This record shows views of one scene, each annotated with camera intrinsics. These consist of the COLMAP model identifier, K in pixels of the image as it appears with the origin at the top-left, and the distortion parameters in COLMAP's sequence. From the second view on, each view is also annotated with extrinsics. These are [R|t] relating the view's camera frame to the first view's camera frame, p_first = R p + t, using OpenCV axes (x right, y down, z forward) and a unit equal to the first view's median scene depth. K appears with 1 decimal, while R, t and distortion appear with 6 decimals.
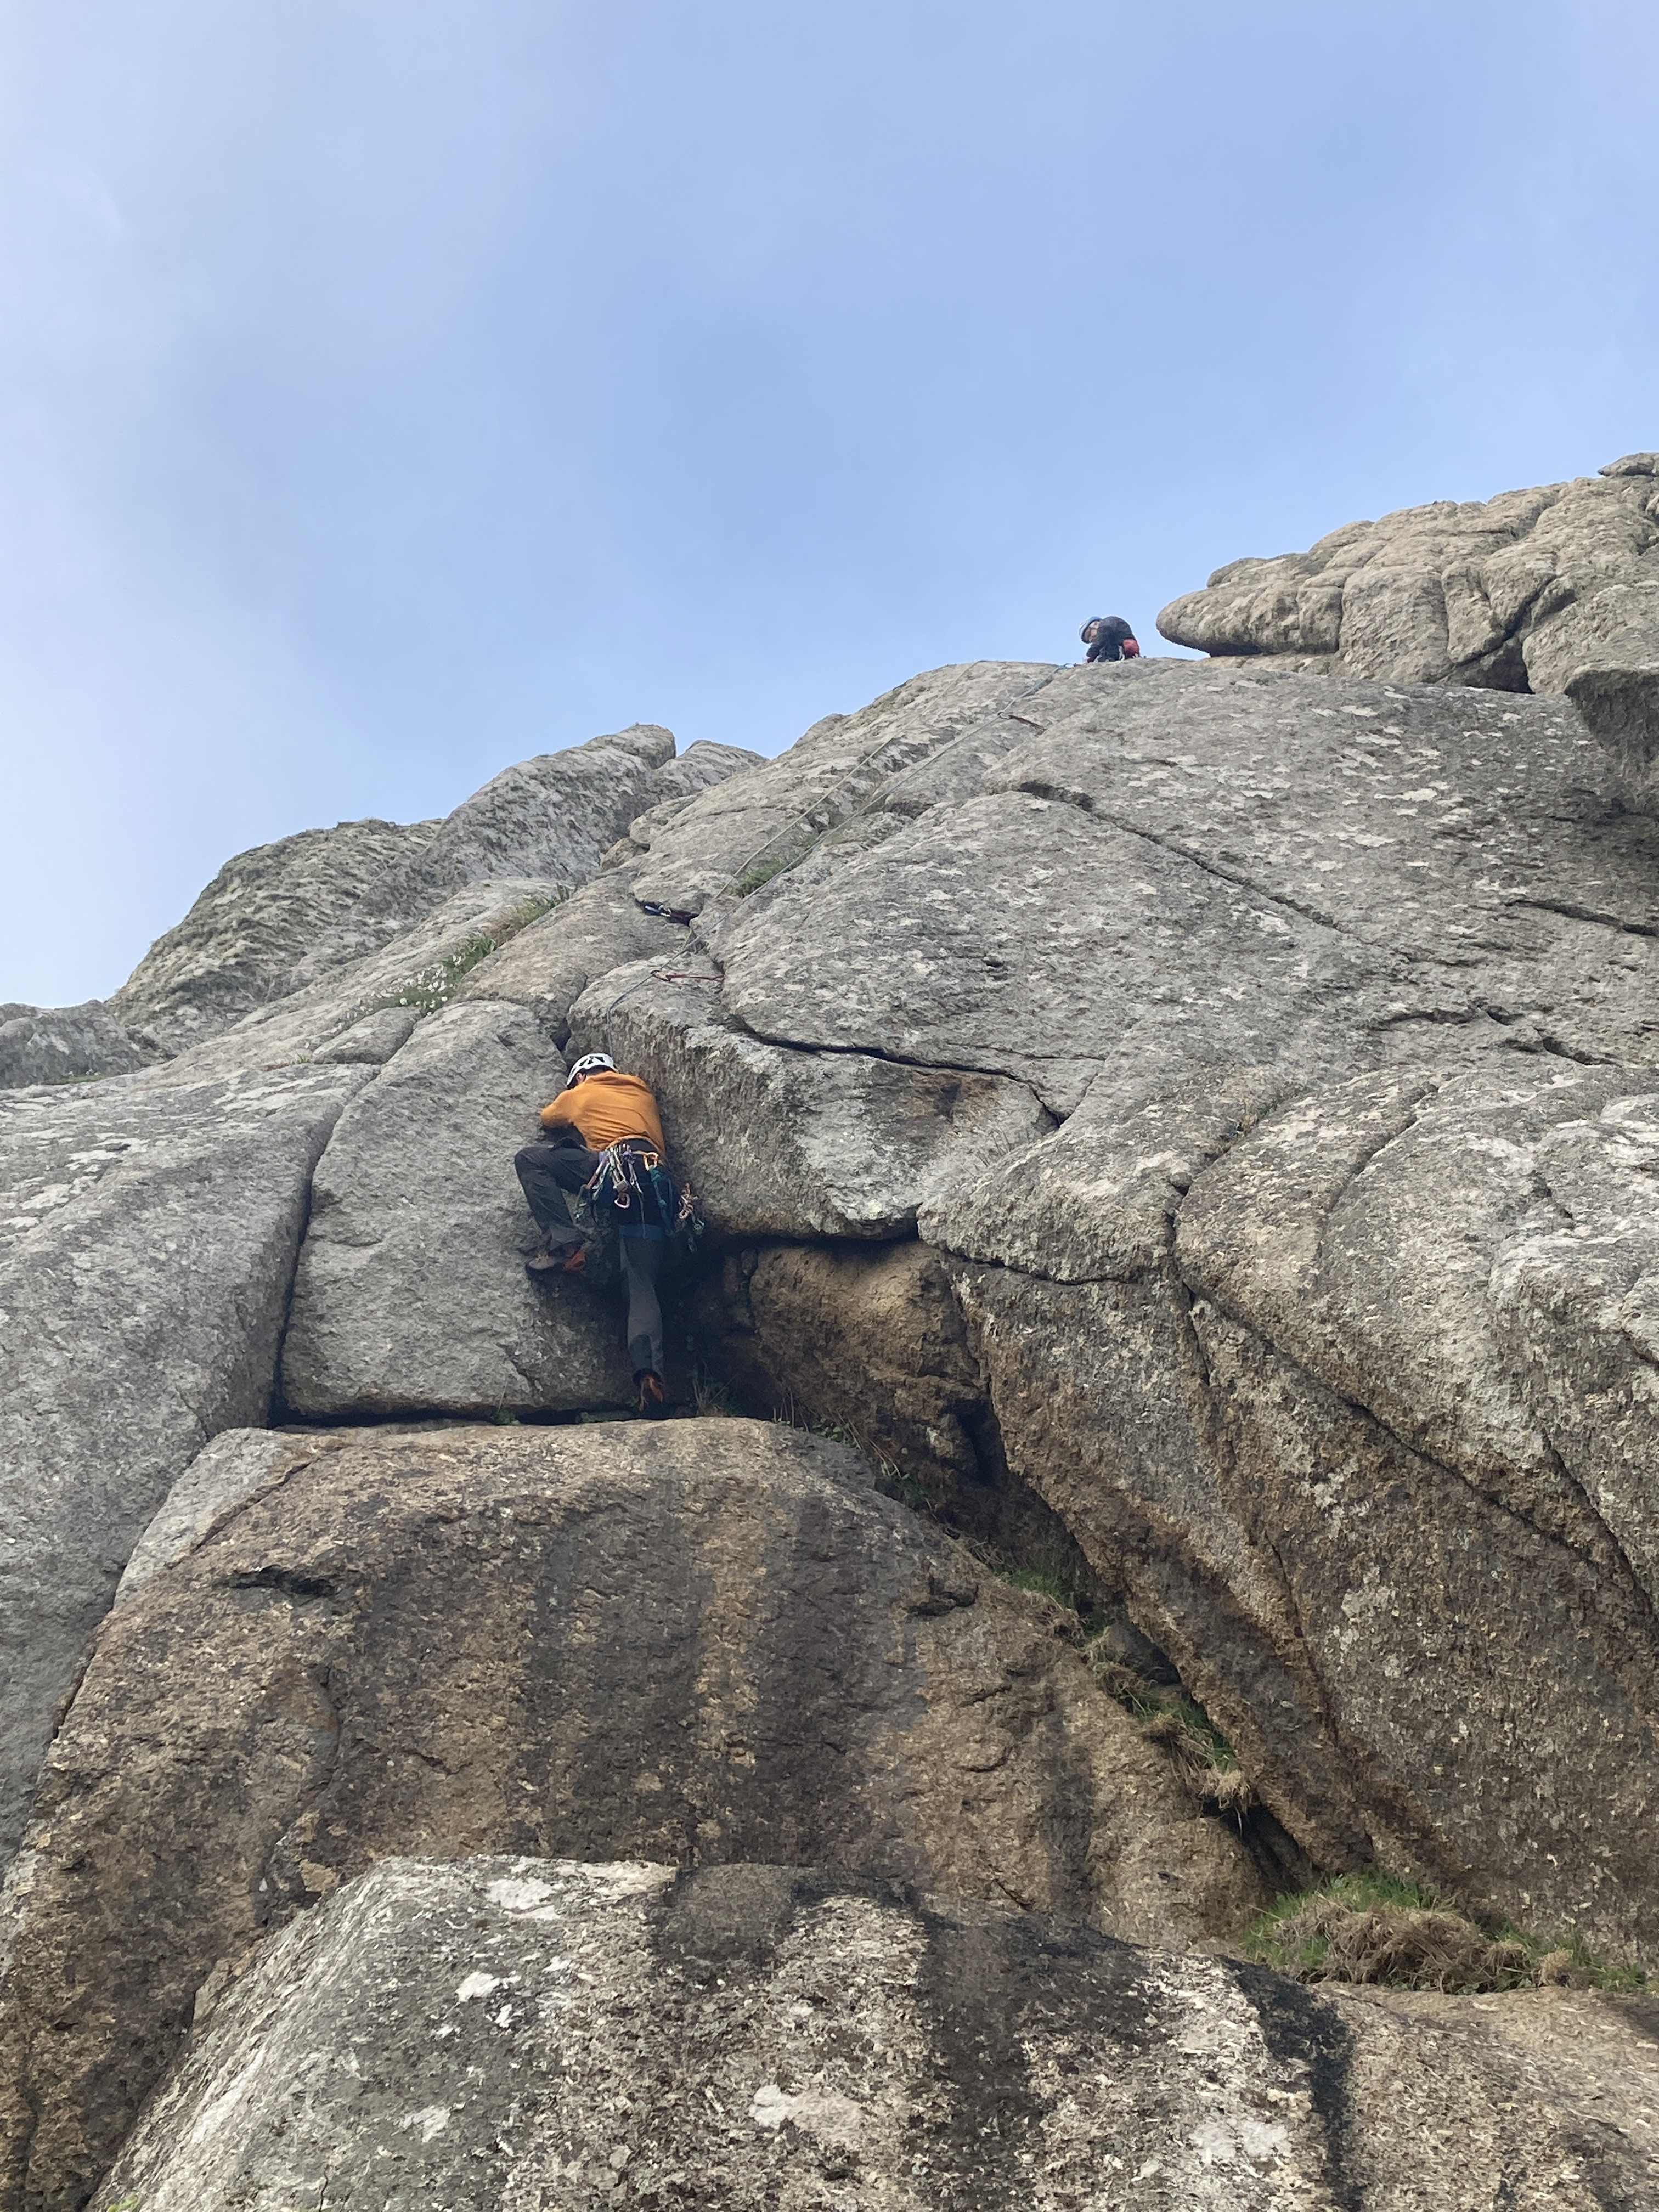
lens RADIAL K [[2881.1, 0, 844.5], [0, 2881.1, 1107.5], [0, 0, 1]] dist [0.245493, -0.905158]
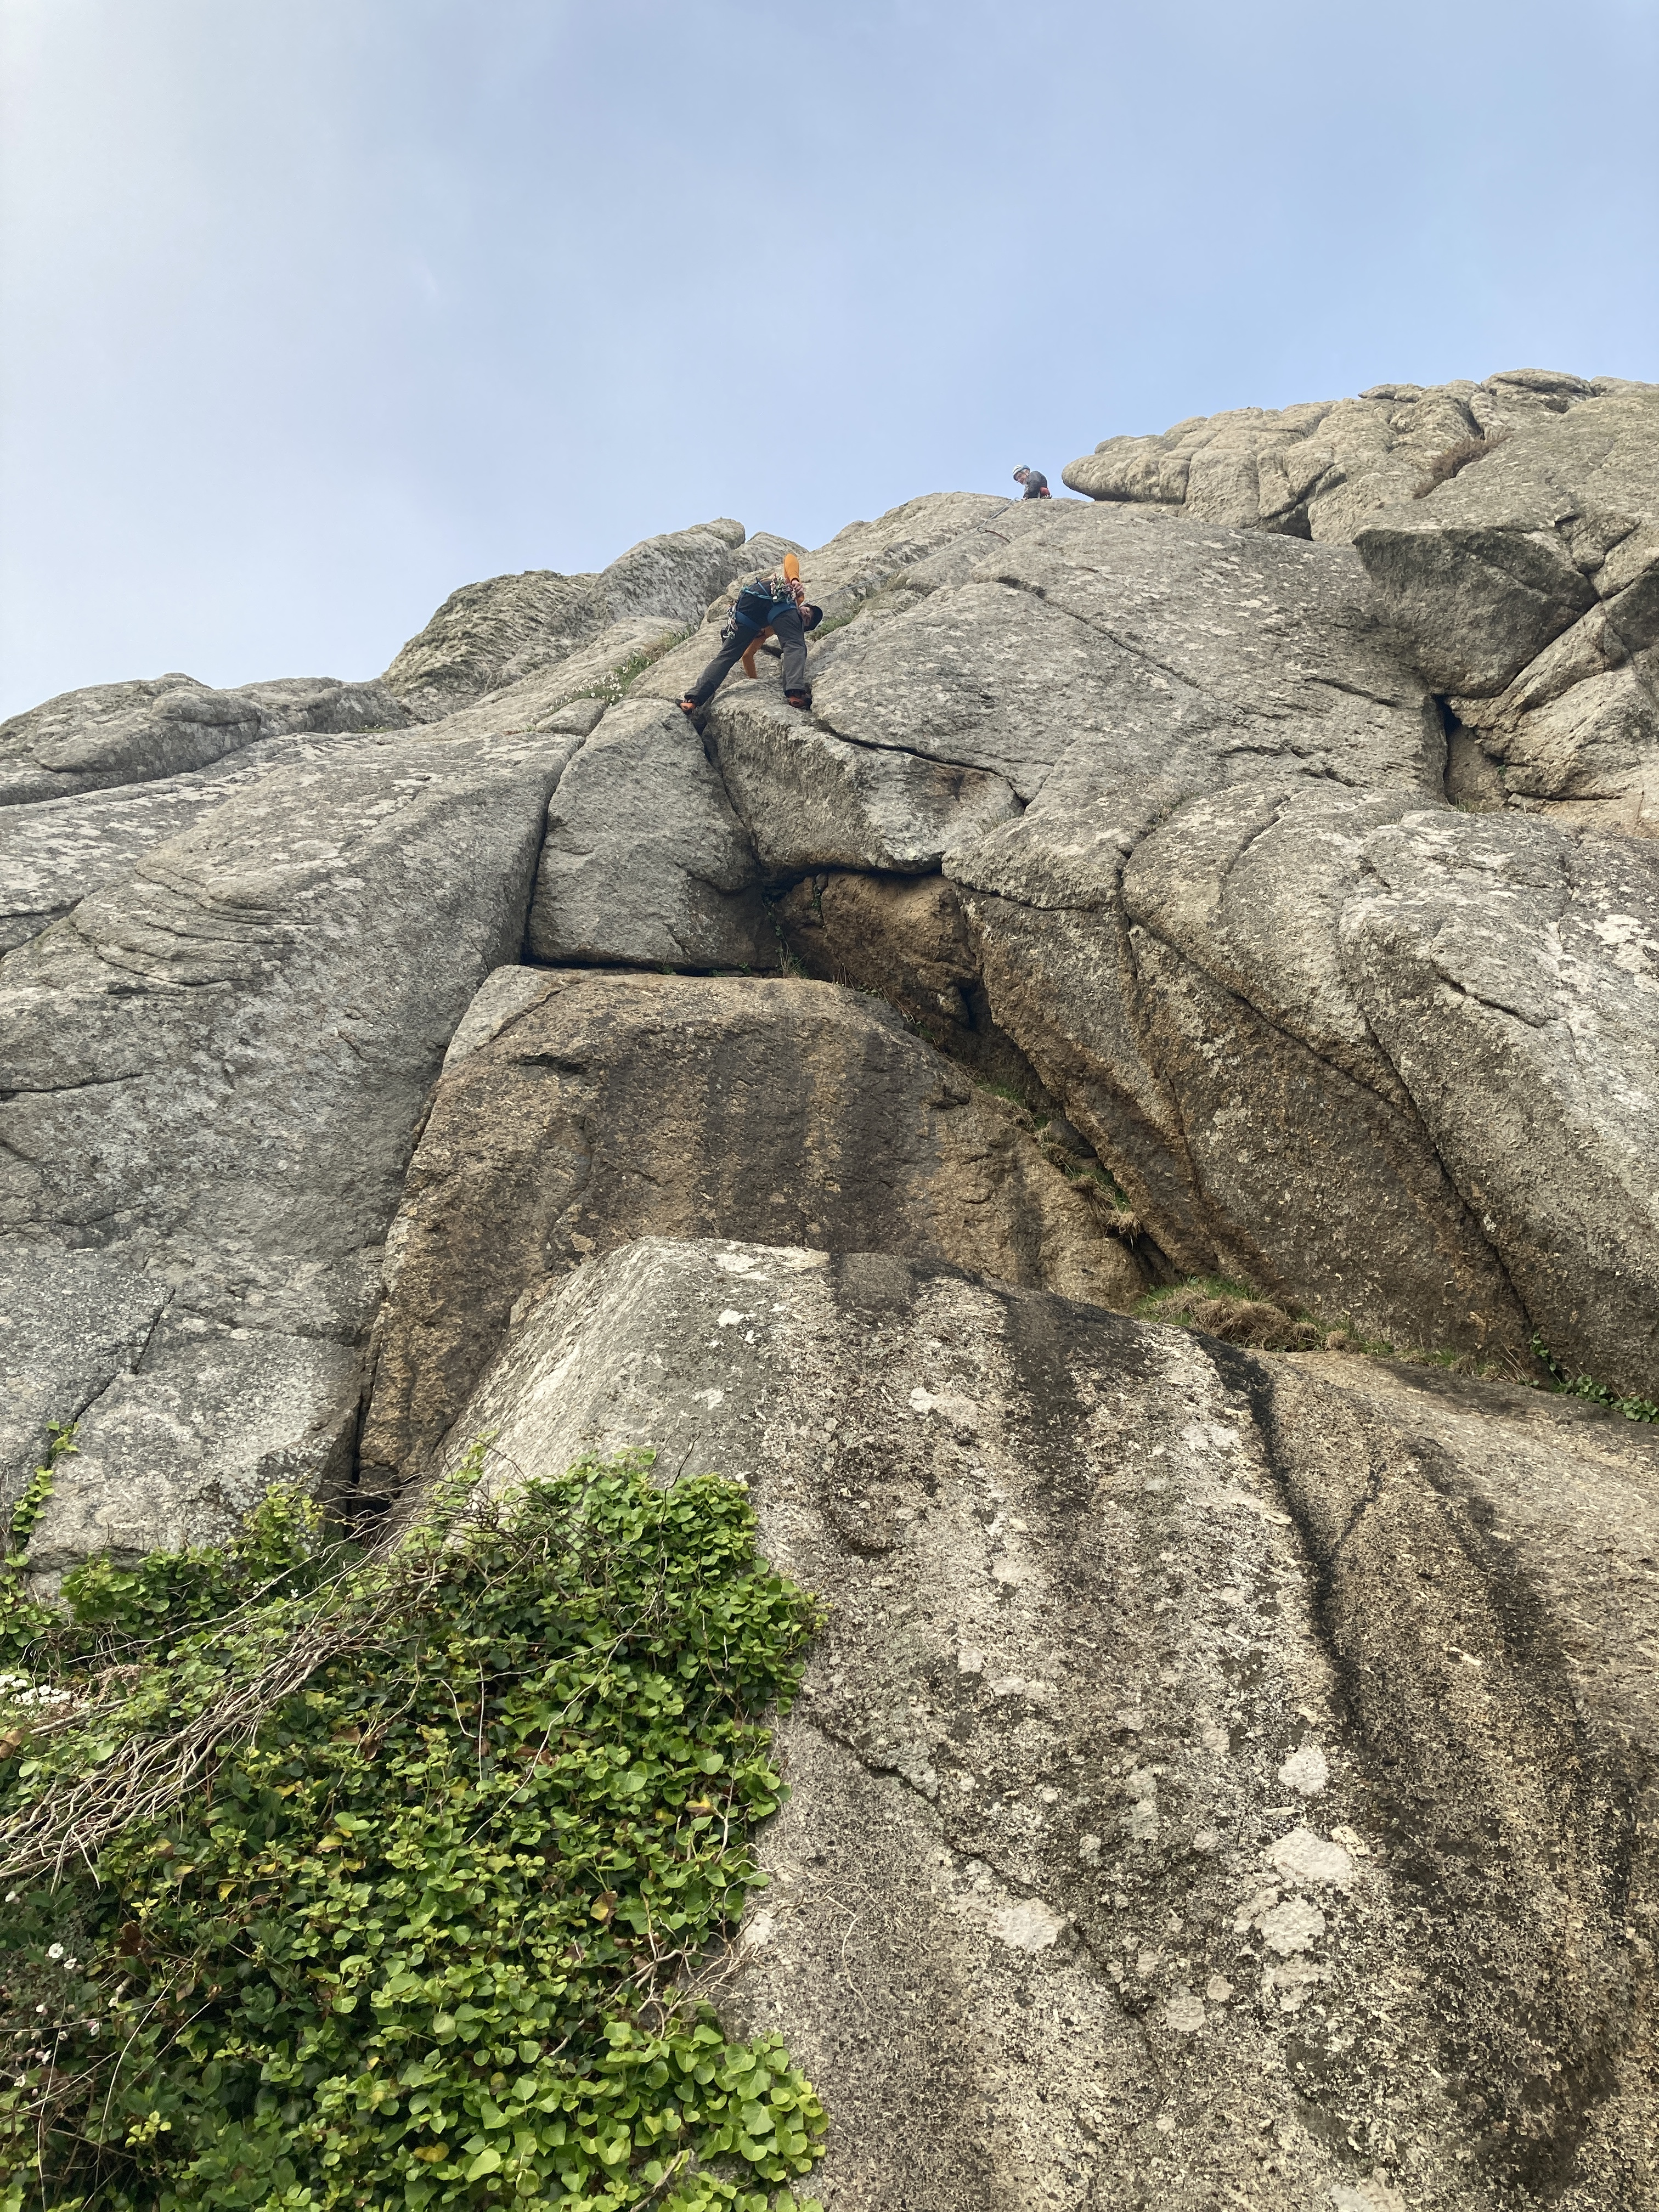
lens RADIAL K [[1786.9, 0, 850.3], [0, 1786.9, 1091.8], [0, 0, 1]] dist [0.186518, -0.586741]
pose [[0.997263, 0.060216, 0.042904, -0.067406], [-0.066593, 0.983652, 0.167314, 0.001958], [-0.032128, -0.169713, 0.984970, 0.018989]]
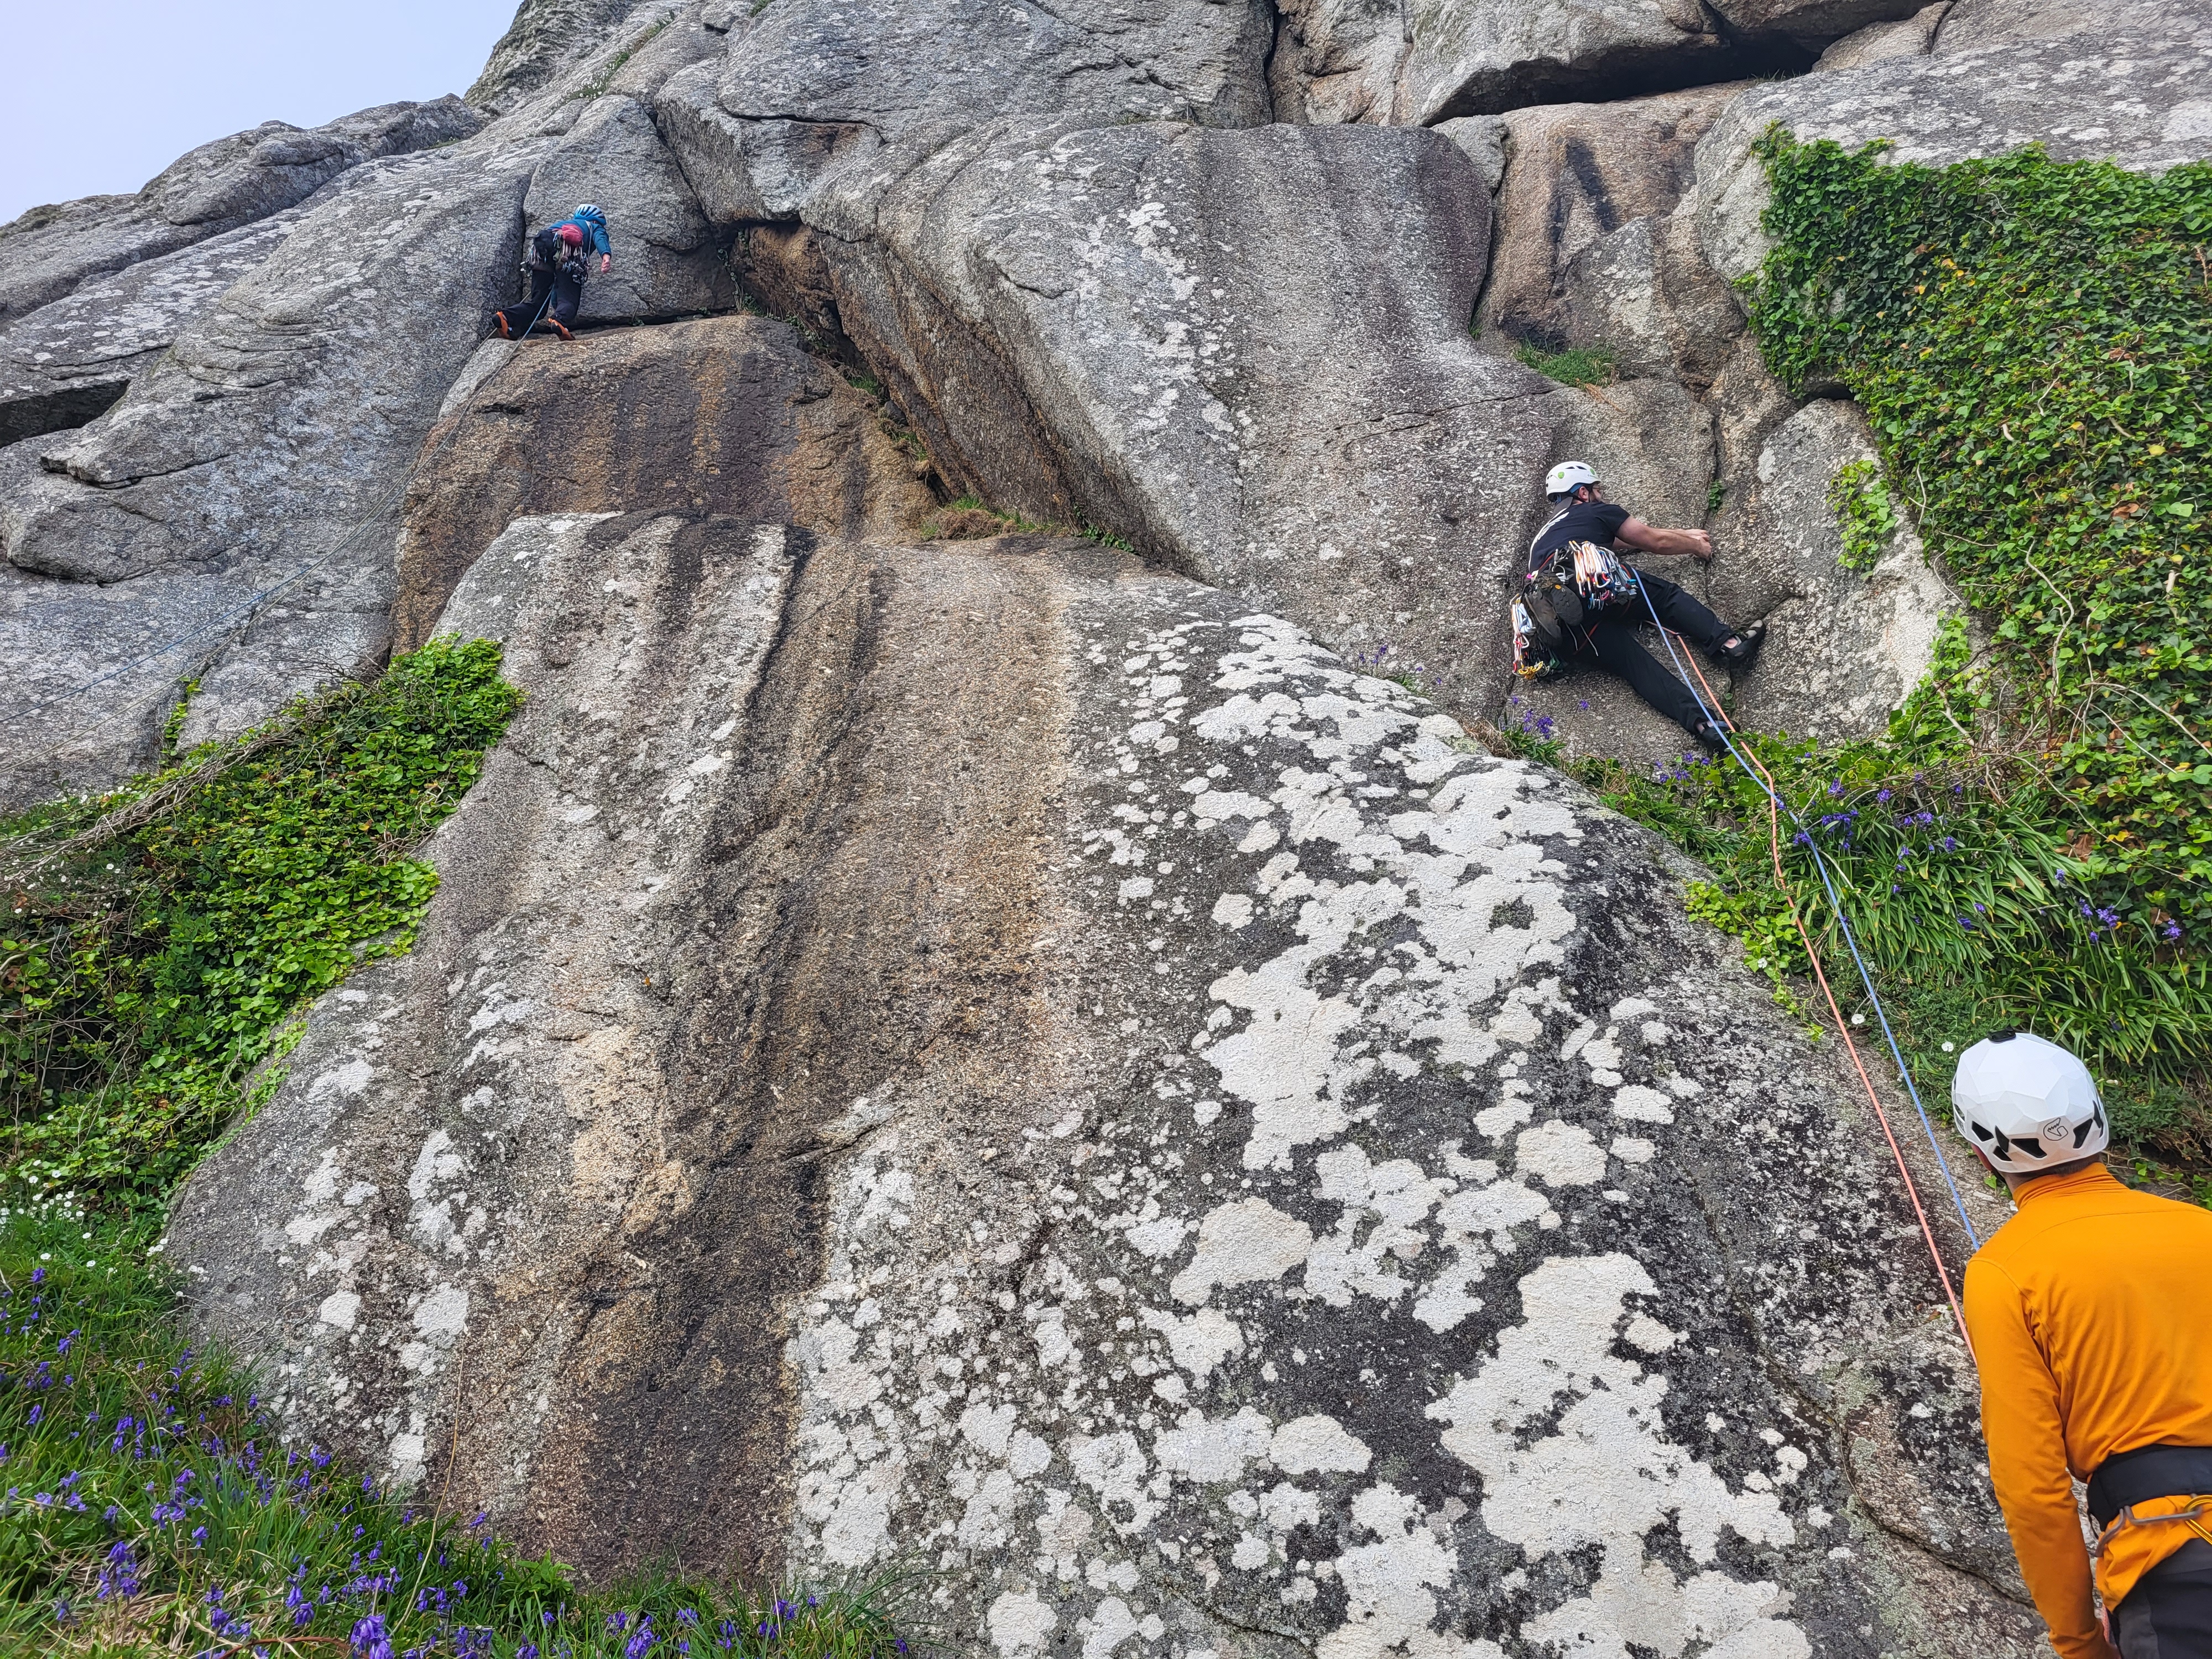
lens RADIAL K [[1670.8, 0, 1089.7], [0, 1670.8, 822.5], [0, 0, 1]] dist [0.056154, -0.046190]
pose [[0.996997, -0.074746, -0.020266, 0.258508], [0.076488, 0.909387, 0.408857, -0.046710], [-0.012131, -0.409180, 0.912373, -0.335892]]
